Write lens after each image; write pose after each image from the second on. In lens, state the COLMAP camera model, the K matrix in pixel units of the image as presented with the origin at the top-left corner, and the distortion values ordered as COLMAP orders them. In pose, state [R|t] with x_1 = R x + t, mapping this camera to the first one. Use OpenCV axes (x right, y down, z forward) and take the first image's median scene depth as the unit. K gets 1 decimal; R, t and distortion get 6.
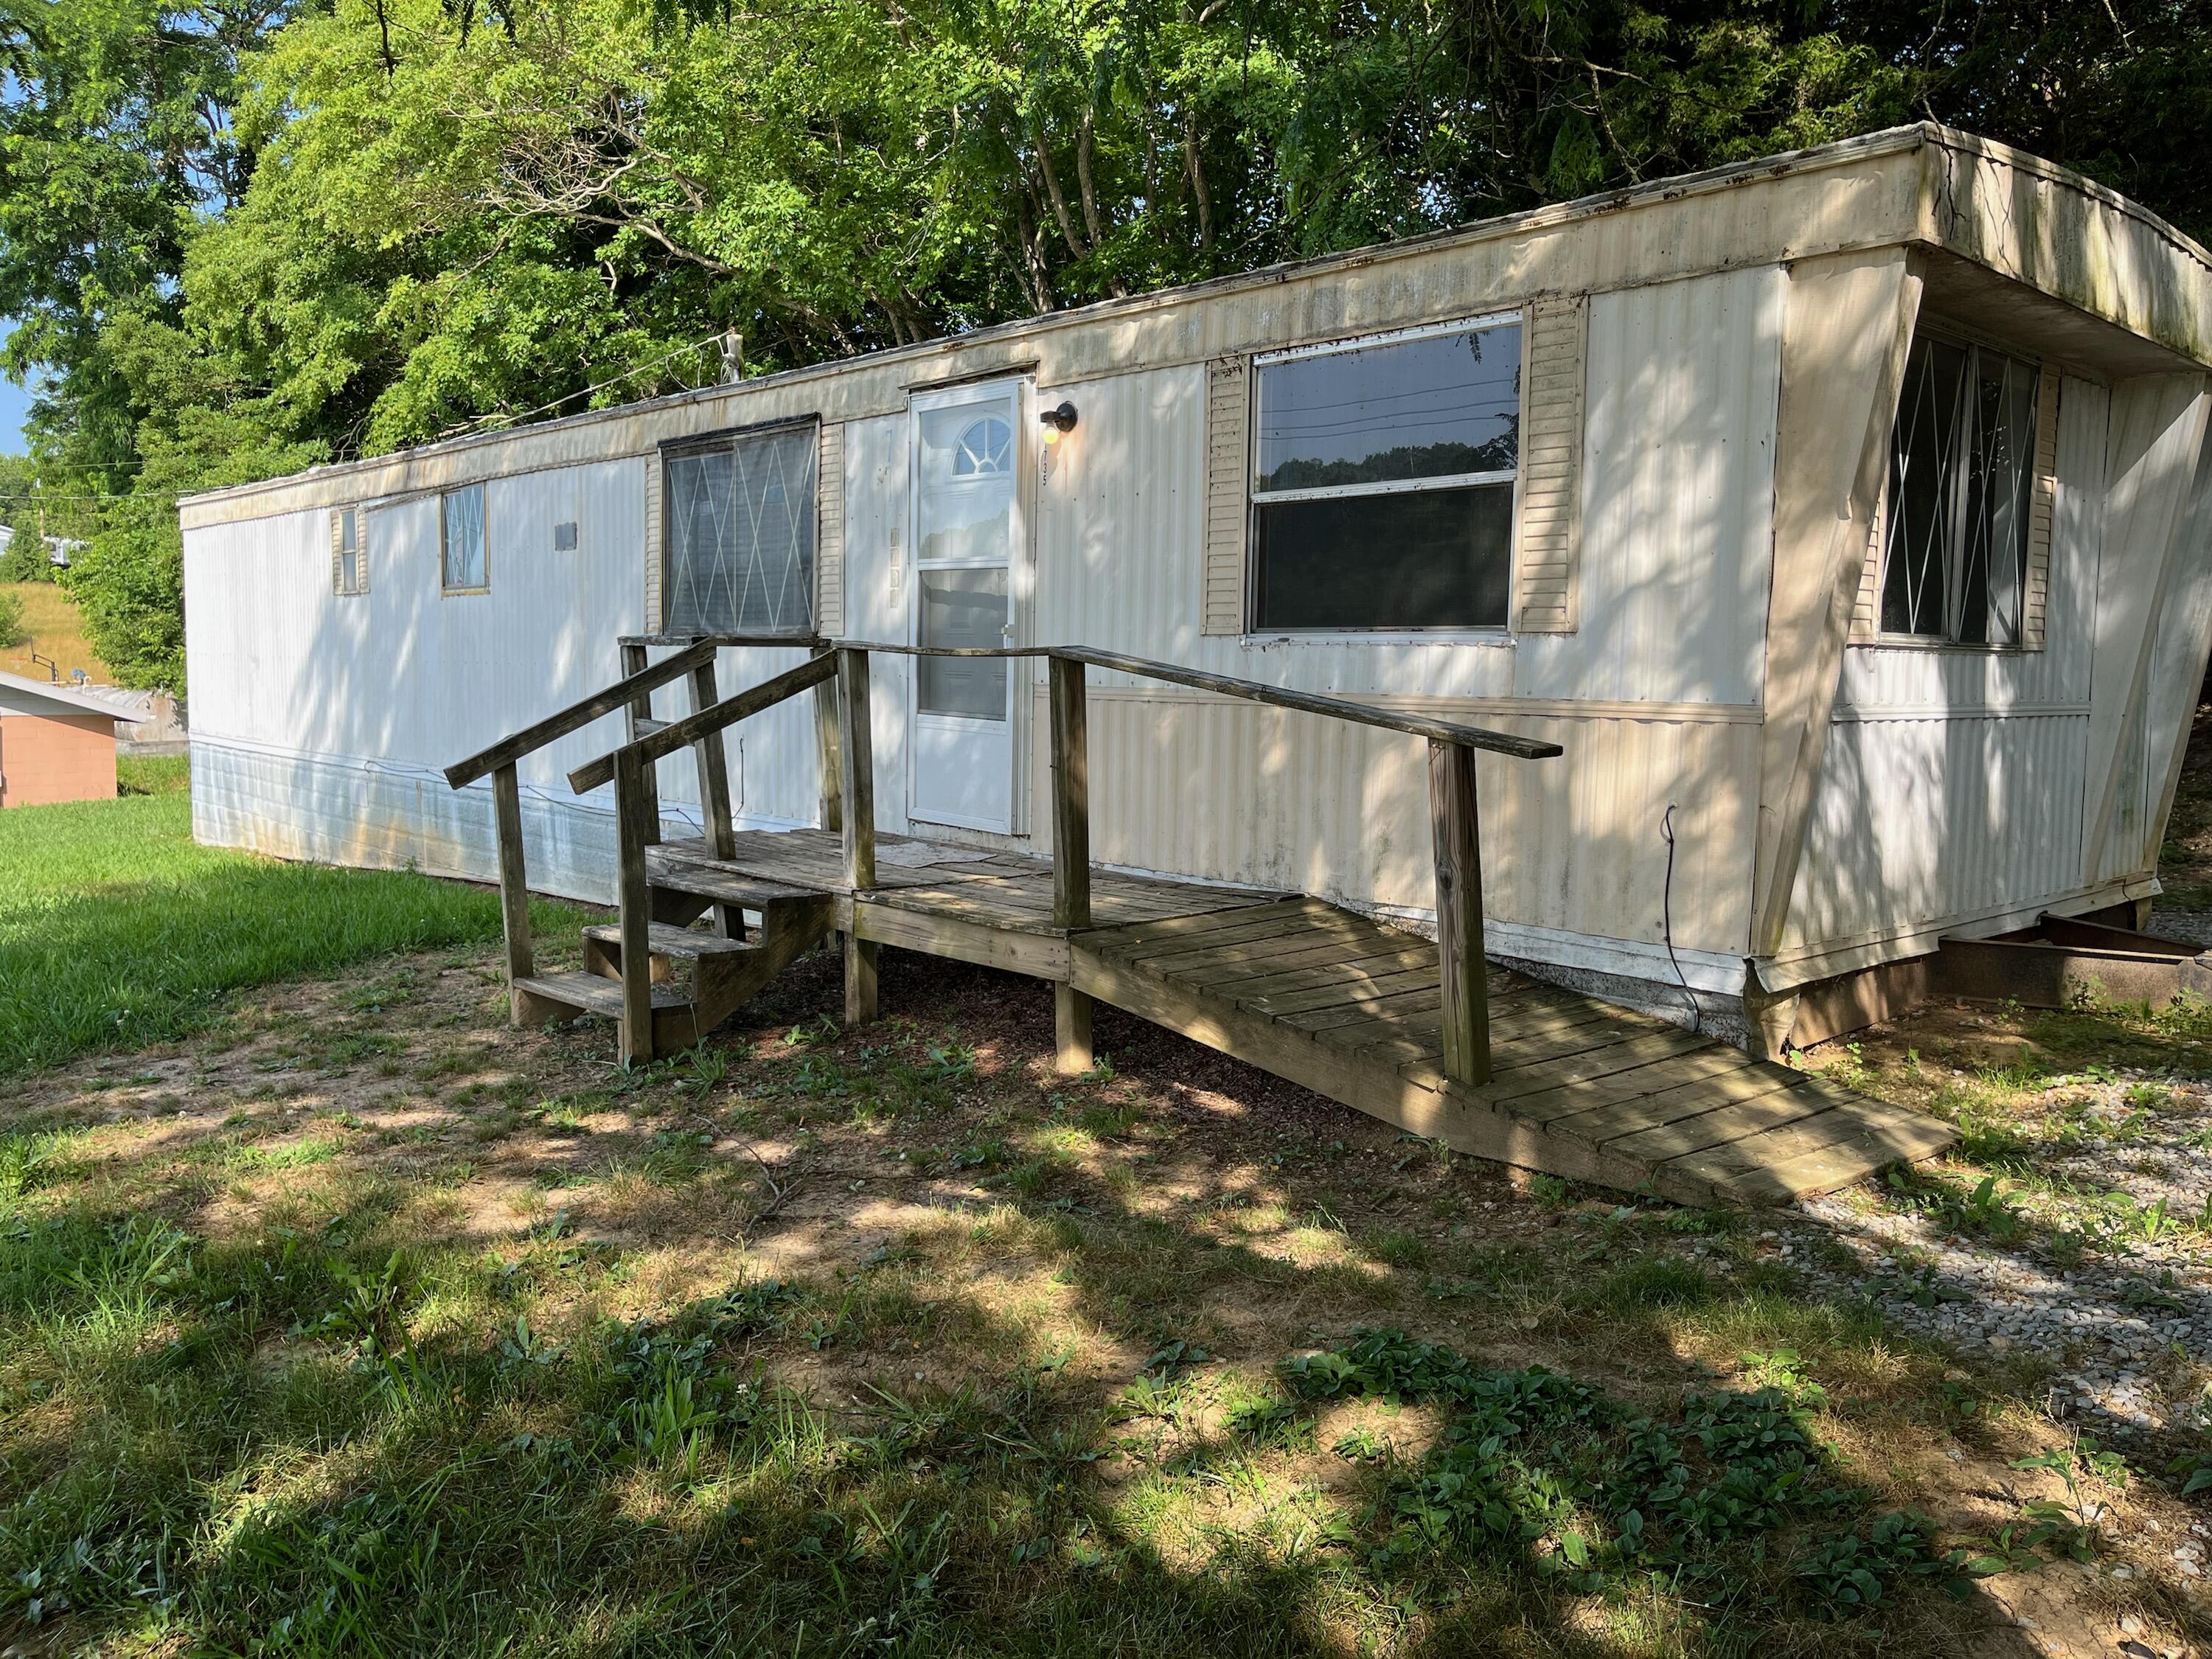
lens RADIAL K [[1715.5, 0, 1106.0], [0, 1715.5, 829.5], [0, 0, 1]] dist [-0.002954, -0.003955]
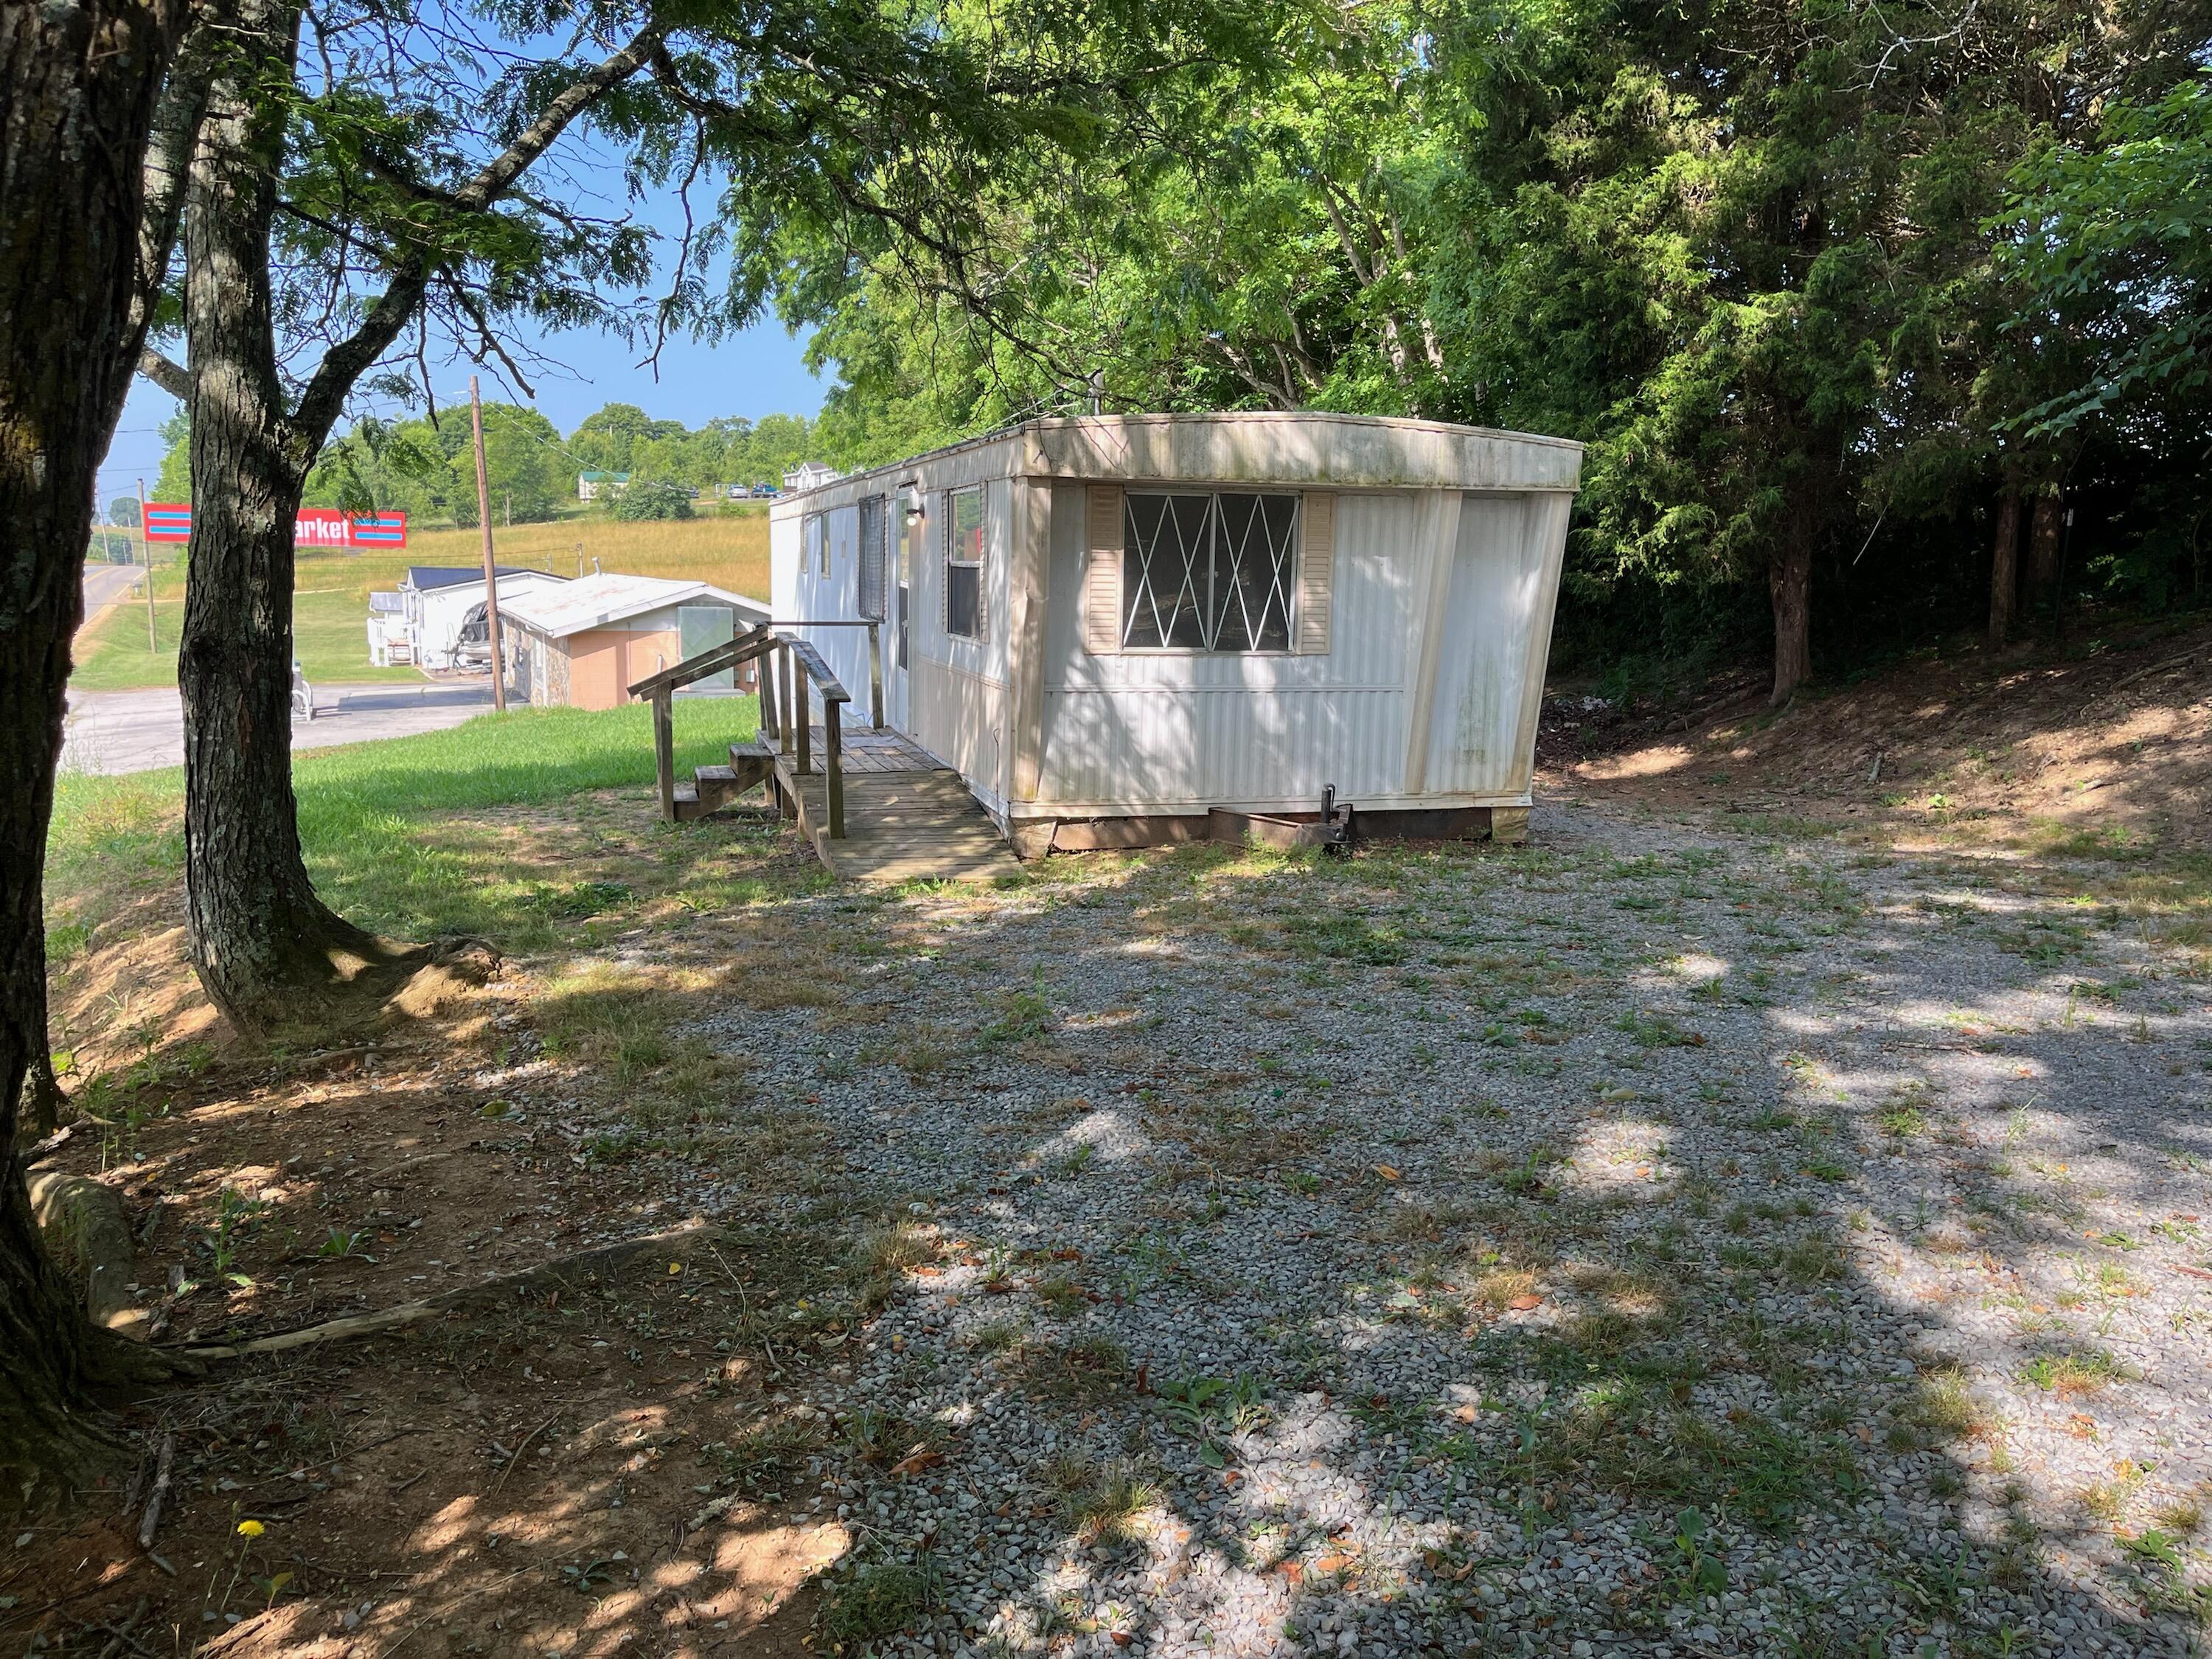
lens RADIAL K [[1715.5, 0, 1106.0], [0, 1715.5, 829.5], [0, 0, 1]] dist [-0.002954, -0.003955]
pose [[0.902463, 0.067312, -0.425476, 0.282081], [-0.049112, 0.997353, 0.053615, -0.001673], [0.427958, -0.027489, 0.903380, -0.167538]]
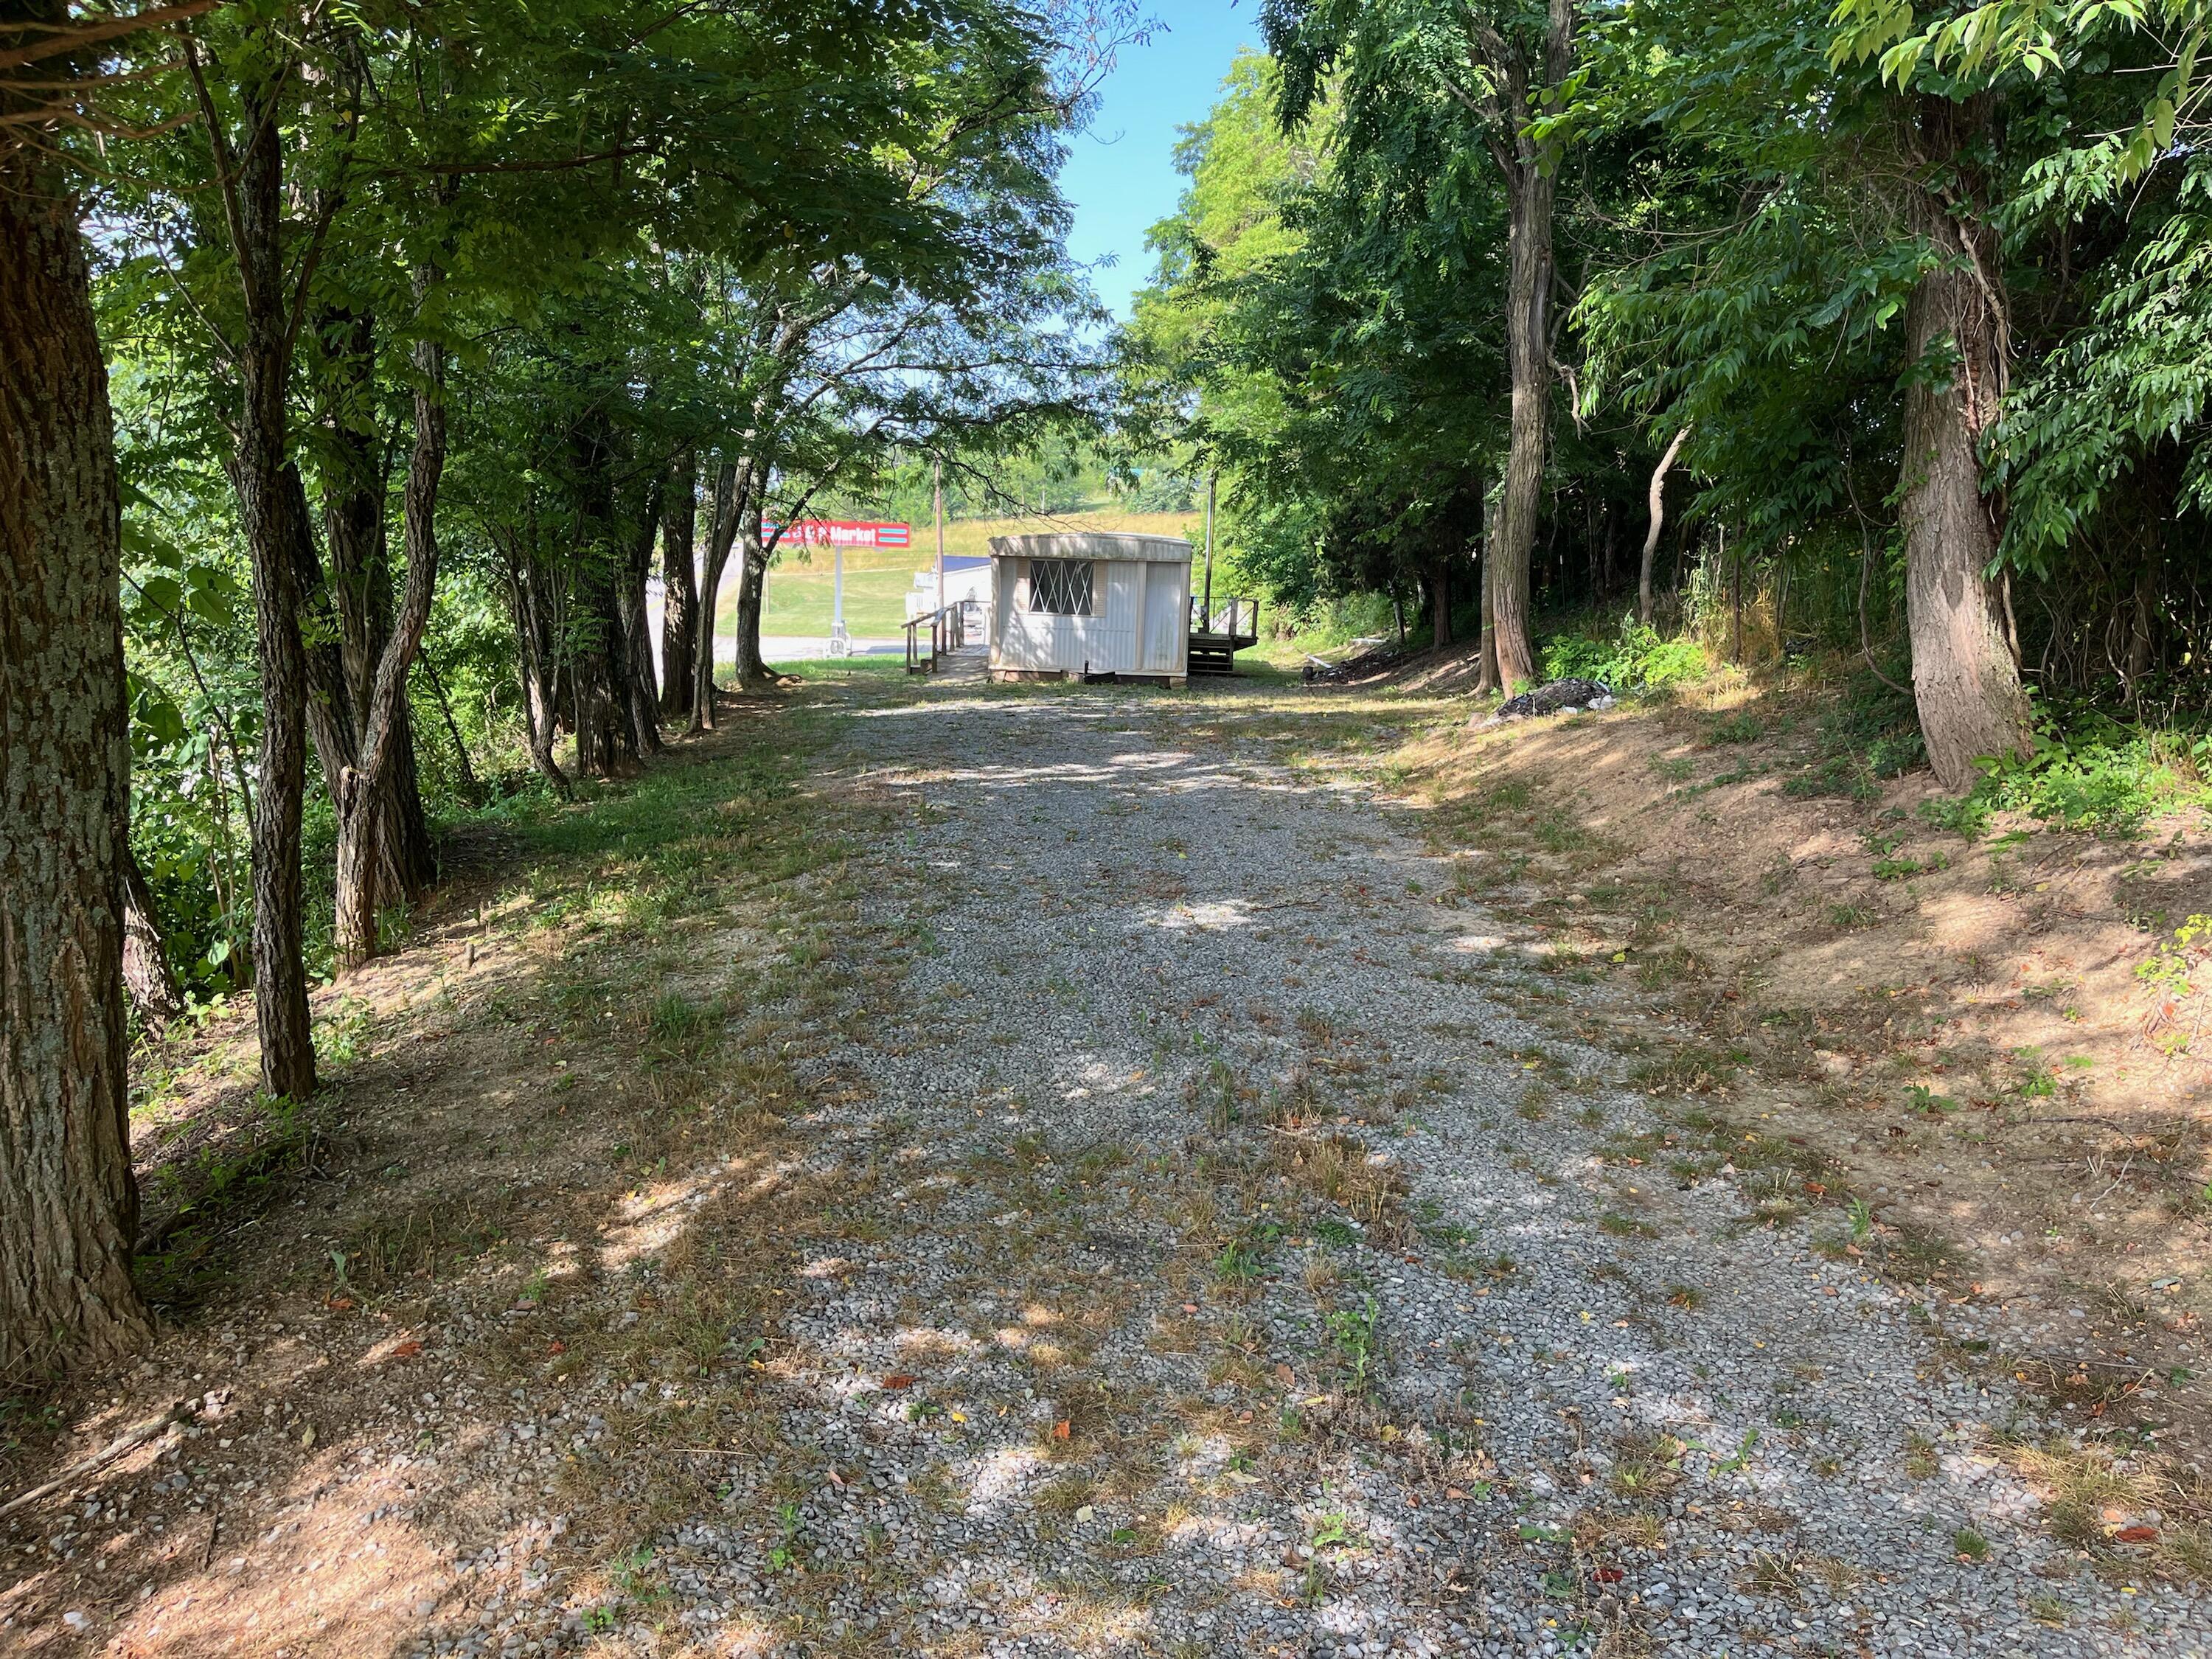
lens RADIAL K [[1715.5, 0, 1106.0], [0, 1715.5, 829.5], [0, 0, 1]] dist [-0.002954, -0.003955]
pose [[0.722767, 0.126421, -0.679431, 1.019250], [-0.093065, 0.991976, 0.085575, 0.021615], [0.684797, 0.001380, 0.728732, -0.658229]]
